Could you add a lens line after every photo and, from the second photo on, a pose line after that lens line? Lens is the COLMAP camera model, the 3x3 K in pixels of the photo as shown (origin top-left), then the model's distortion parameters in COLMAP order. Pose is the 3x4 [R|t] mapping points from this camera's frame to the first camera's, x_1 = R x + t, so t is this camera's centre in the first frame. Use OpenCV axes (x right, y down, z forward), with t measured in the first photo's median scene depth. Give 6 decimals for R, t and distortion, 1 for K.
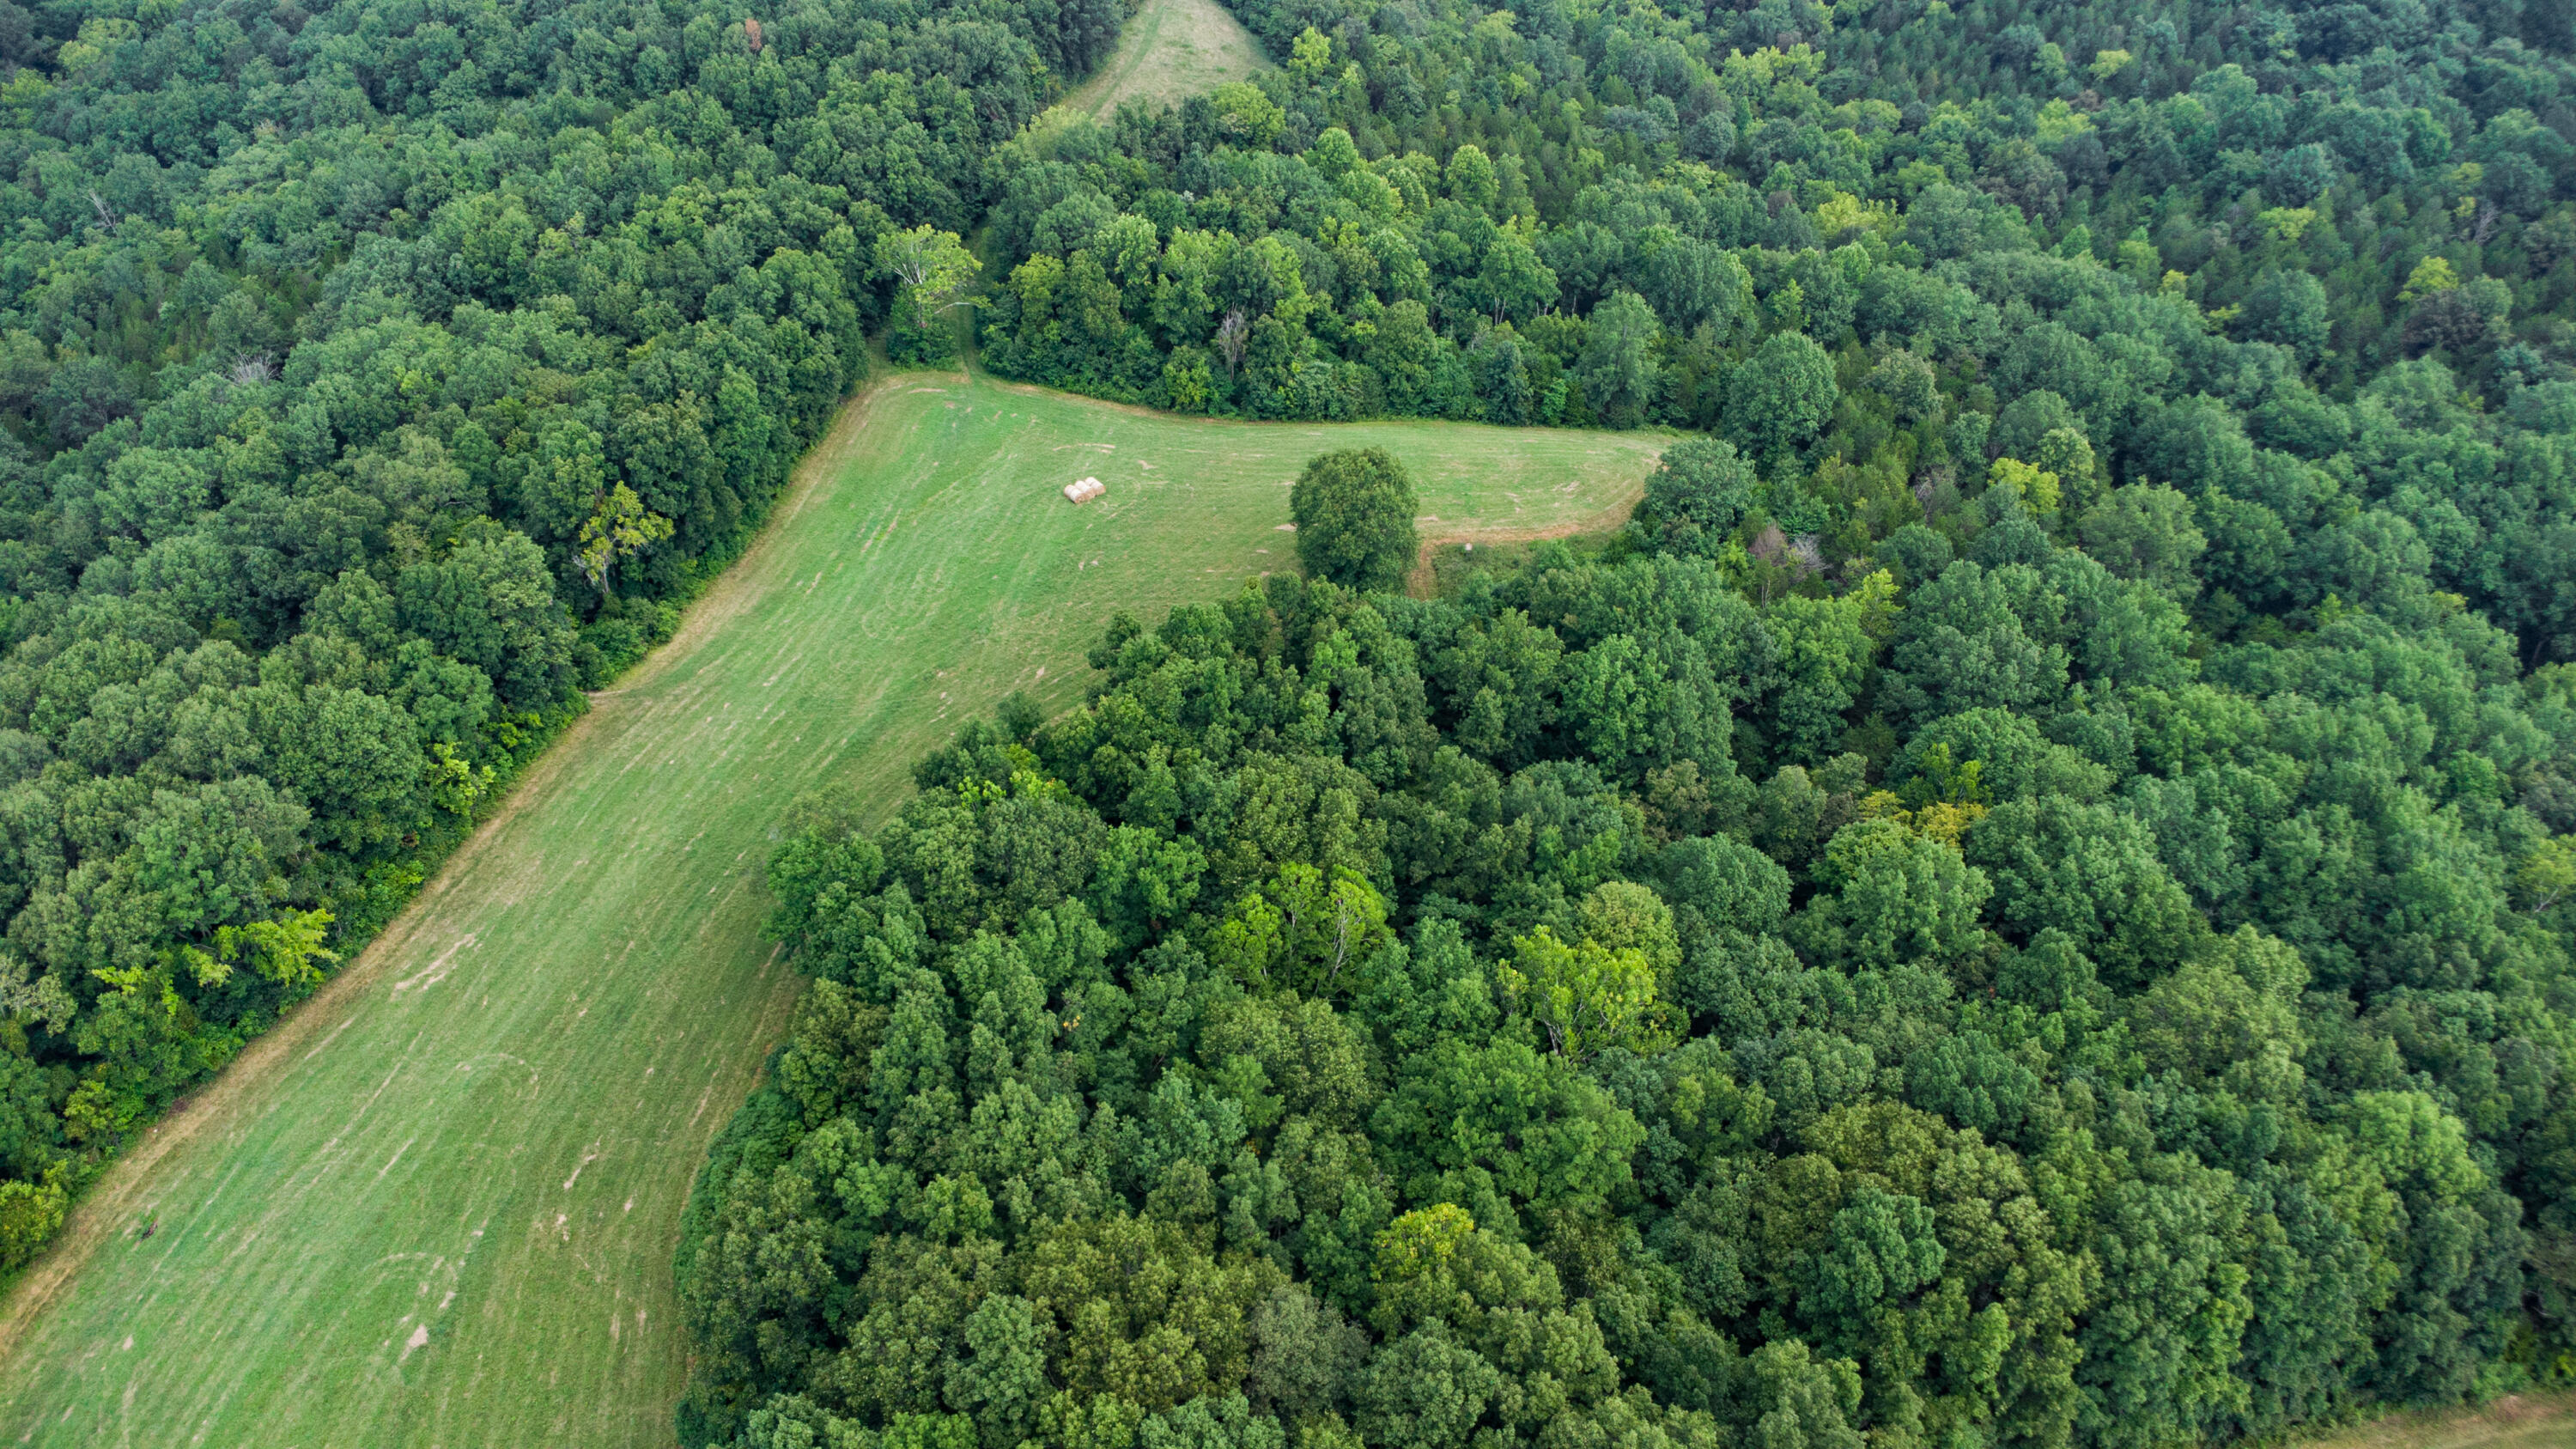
lens RADIAL K [[1883.2, 0, 1297.8], [0, 1883.2, 719.3], [0, 0, 1]] dist [0.027945, -0.049983]
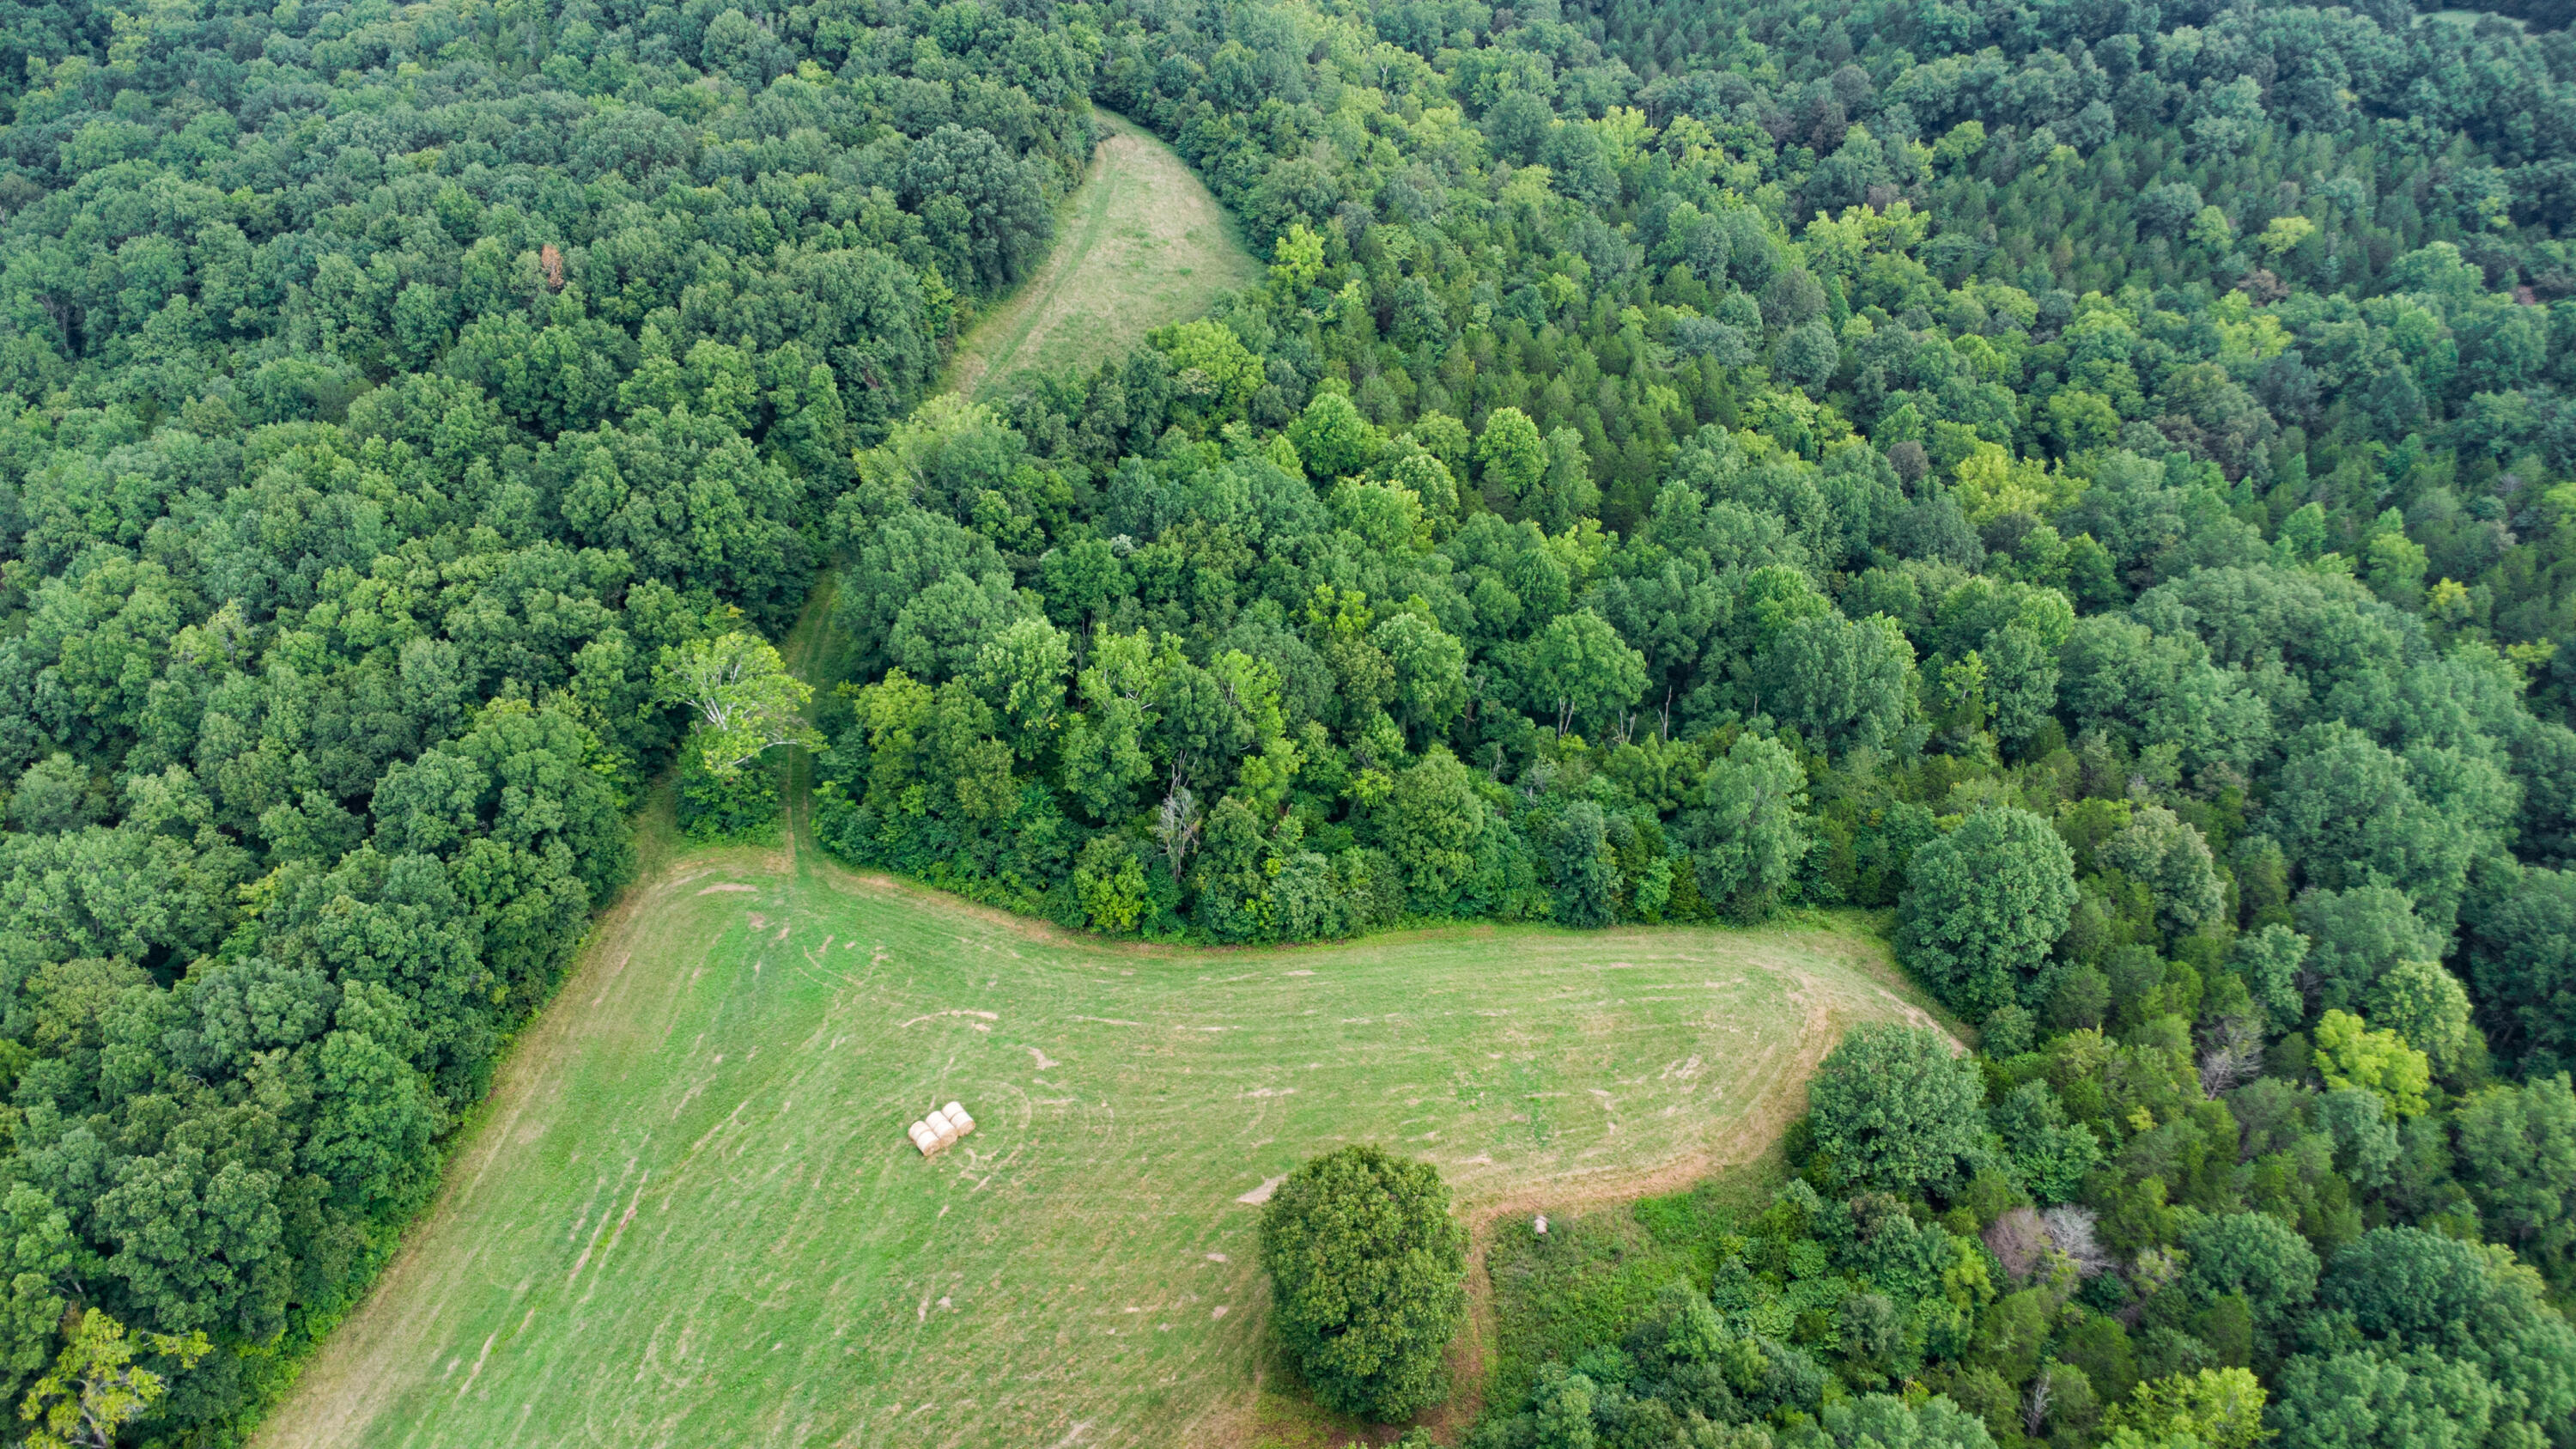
lens RADIAL K [[1883.2, 0, 1293.8], [0, 1883.2, 720.7], [0, 0, 1]] dist [0.027945, -0.049983]
pose [[0.999999, -0.000005, 0.001271, 0.005369], [0.000007, 0.999999, -0.001527, -0.235104], [-0.001271, 0.001527, 0.999998, 0.326936]]
